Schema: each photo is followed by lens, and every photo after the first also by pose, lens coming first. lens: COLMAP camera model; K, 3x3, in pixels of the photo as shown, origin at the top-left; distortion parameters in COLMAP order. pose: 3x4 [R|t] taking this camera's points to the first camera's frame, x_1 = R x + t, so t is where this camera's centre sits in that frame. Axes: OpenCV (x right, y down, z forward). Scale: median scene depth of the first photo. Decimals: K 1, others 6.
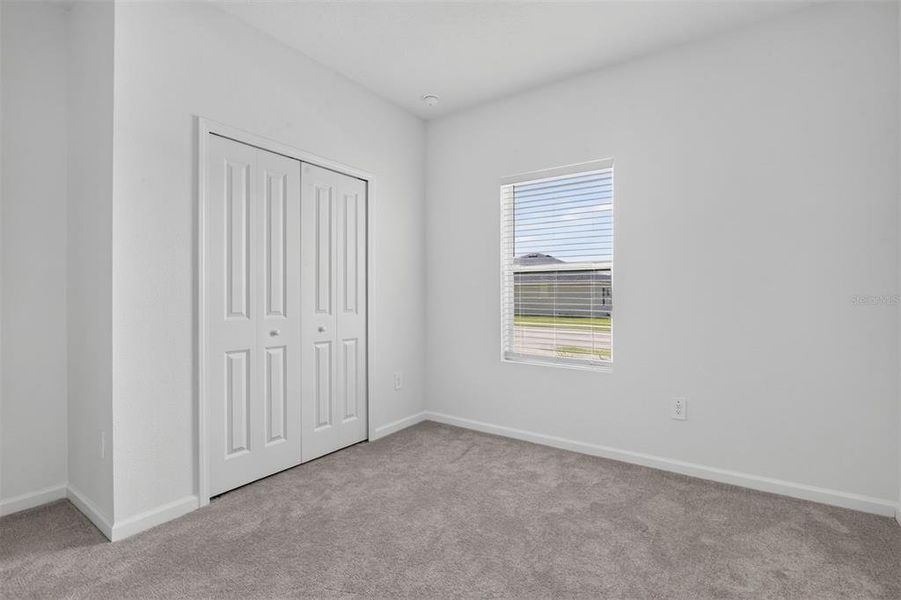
lens RADIAL K [[427.5, 0, 451.5], [0, 427.5, 299.3], [0, 0, 1]] dist [-0.004826, -0.000842]
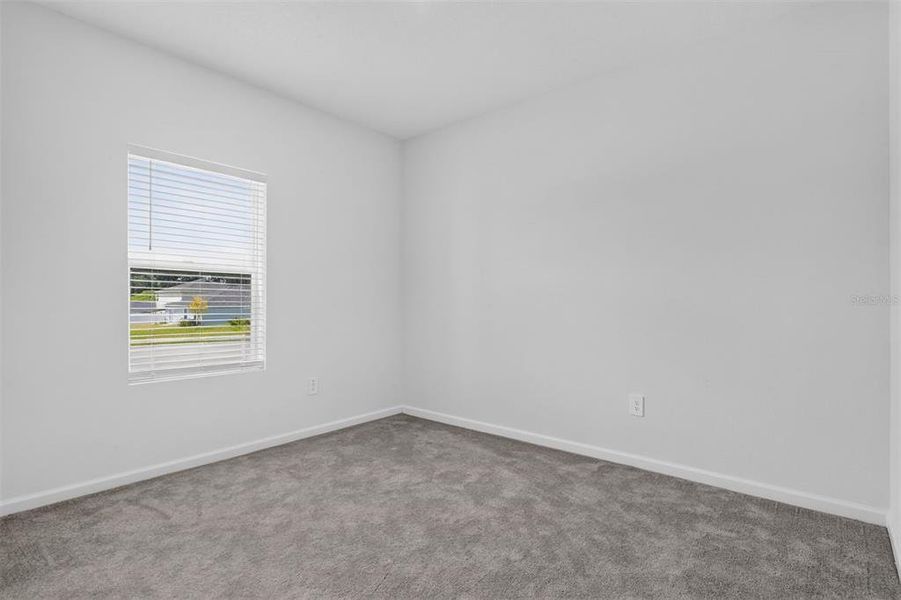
lens RADIAL K [[427.5, 0, 455.4], [0, 427.5, 298.3], [0, 0, 1]] dist [-0.004826, -0.000842]
pose [[0.084242, 0.015937, 0.996318, -0.679026], [0.012775, 0.999773, -0.017072, 0.015038], [-0.996363, 0.014166, 0.084019, 0.417252]]
